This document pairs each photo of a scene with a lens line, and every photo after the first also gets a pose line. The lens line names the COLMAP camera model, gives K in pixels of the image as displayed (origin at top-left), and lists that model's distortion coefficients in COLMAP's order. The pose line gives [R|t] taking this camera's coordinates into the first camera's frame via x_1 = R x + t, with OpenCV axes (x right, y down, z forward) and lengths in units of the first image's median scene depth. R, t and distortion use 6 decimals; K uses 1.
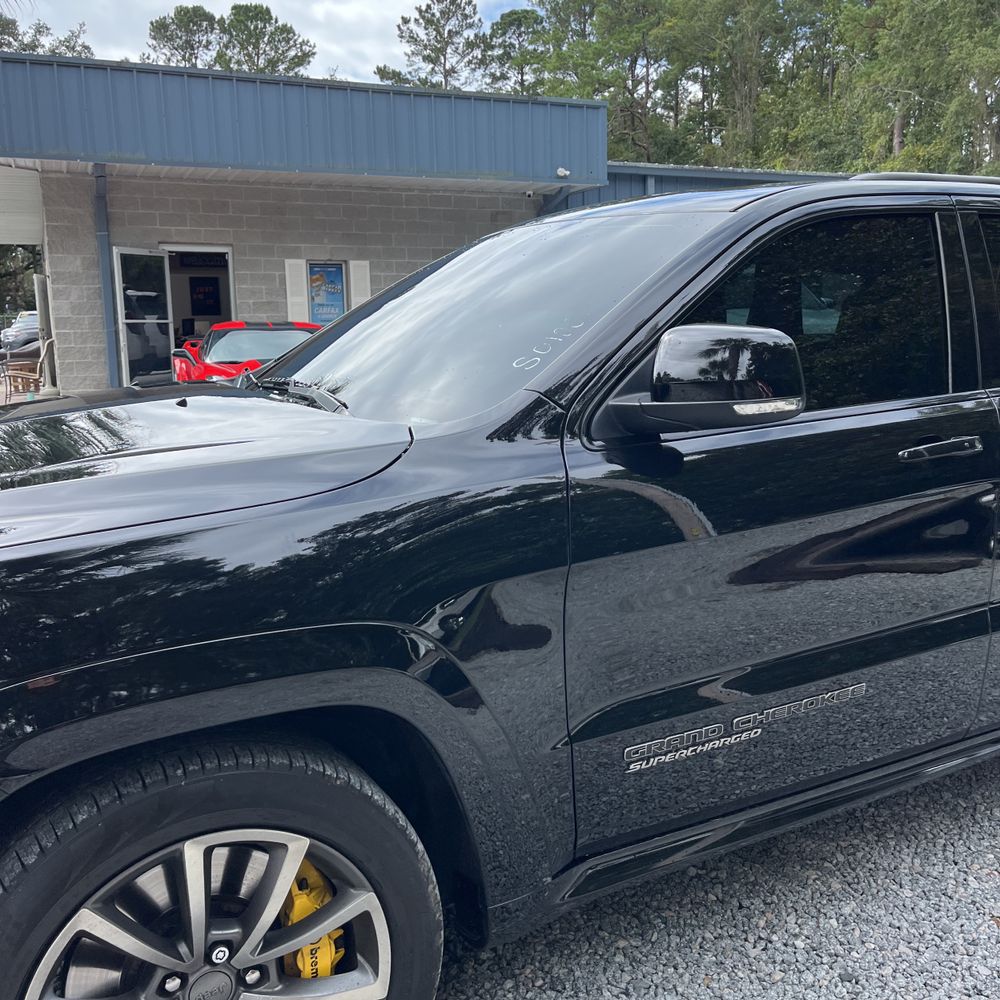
lens RADIAL K [[1007.8, 0, 498.7], [0, 1007.8, 498.1], [0, 0, 1]] dist [0.029098, -0.008451]
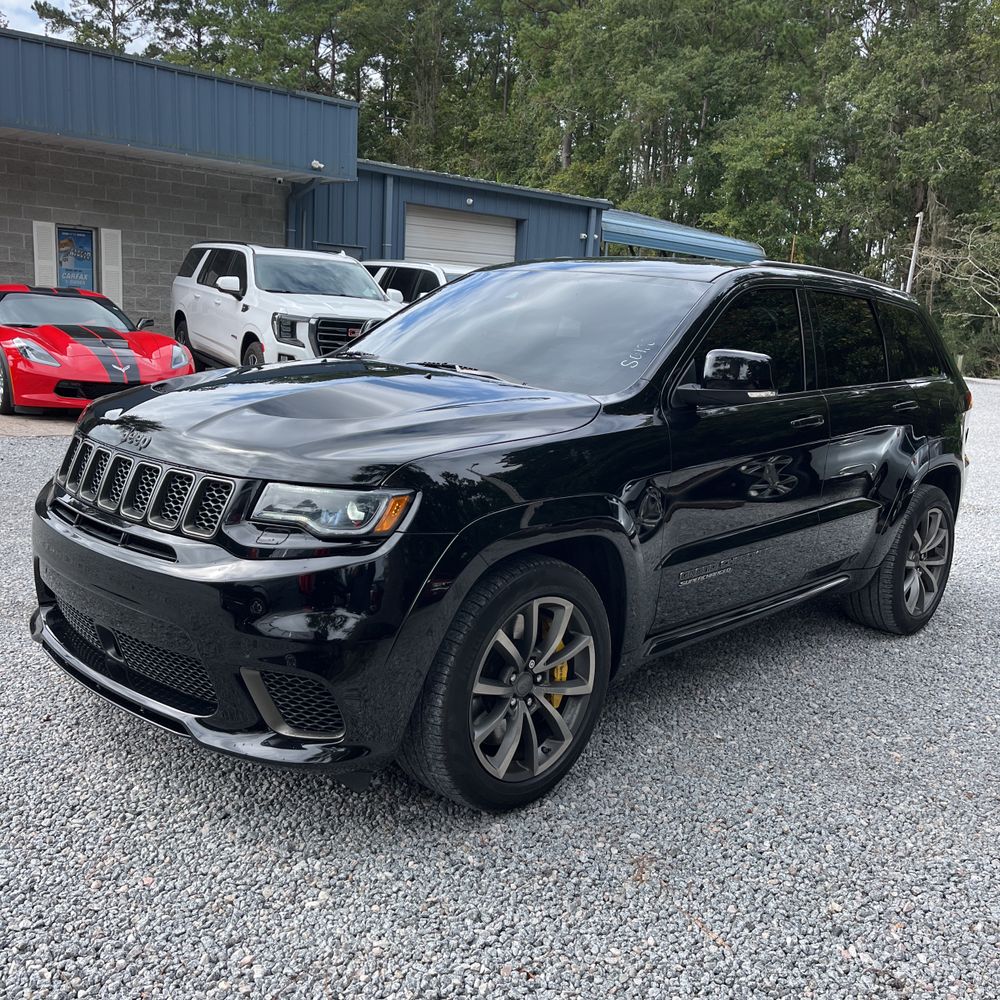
lens RADIAL K [[1014.7, 0, 489.5], [0, 1014.7, 498.2], [0, 0, 1]] dist [0.031205, 0.002090]
pose [[0.948509, 0.009498, 0.316608, -0.029393], [-0.015125, 0.999768, 0.015320, 0.003106], [-0.316389, -0.019320, 0.948433, -0.024752]]
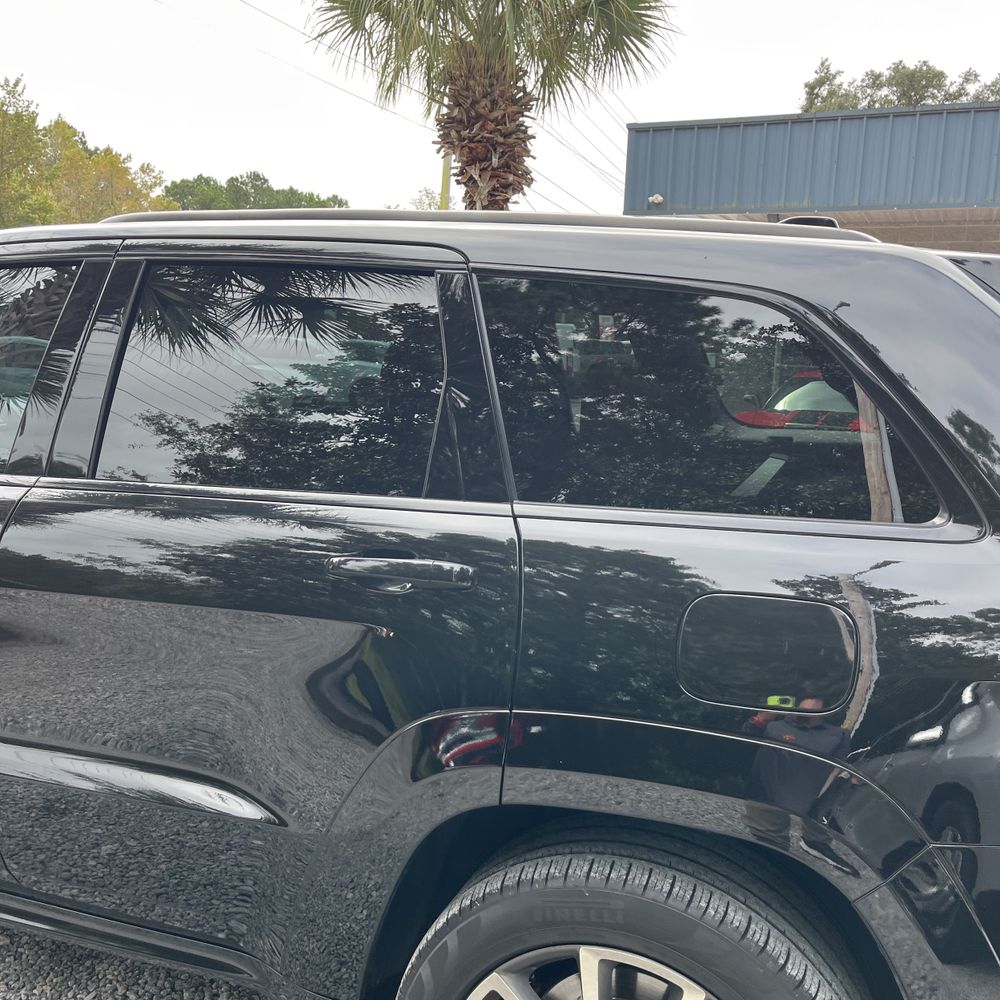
lens RADIAL K [[991.8, 0, 501.4], [0, 991.8, 532.9], [0, 0, 1]] dist [0.015486, -0.020934]
pose [[0.648955, 0.175958, -0.740200, 0.059907], [-0.178945, 0.980897, 0.076289, -0.008626], [0.739483, 0.082946, 0.668045, 0.033551]]
